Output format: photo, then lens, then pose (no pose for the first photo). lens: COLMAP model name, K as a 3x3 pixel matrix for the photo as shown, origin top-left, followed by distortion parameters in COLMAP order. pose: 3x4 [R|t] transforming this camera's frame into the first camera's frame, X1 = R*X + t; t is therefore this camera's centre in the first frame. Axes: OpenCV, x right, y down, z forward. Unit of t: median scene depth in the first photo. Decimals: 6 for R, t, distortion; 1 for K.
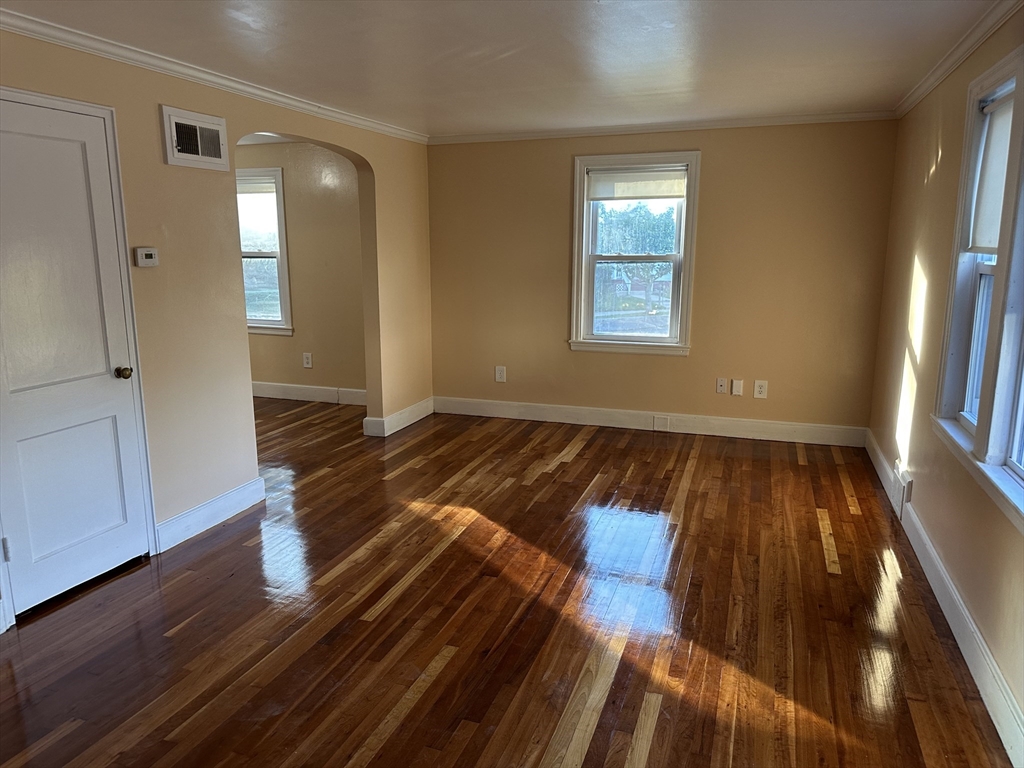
lens RADIAL K [[719.8, 0, 507.5], [0, 719.8, 384.8], [0, 0, 1]] dist [0.087392, -0.116059]
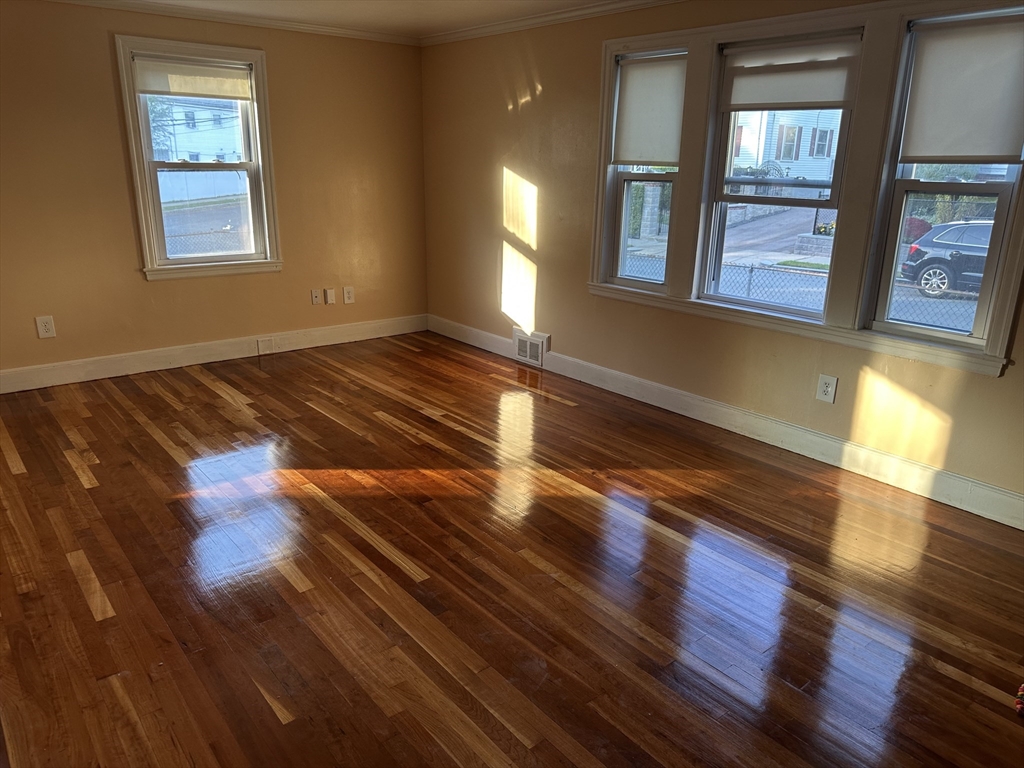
lens RADIAL K [[728.3, 0, 506.6], [0, 728.3, 381.2], [0, 0, 1]] dist [0.086491, -0.122267]
pose [[0.519037, -0.237631, 0.821055, -0.606048], [0.146643, 0.971092, 0.188353, -0.052813], [-0.842078, 0.022640, 0.538880, 0.306067]]
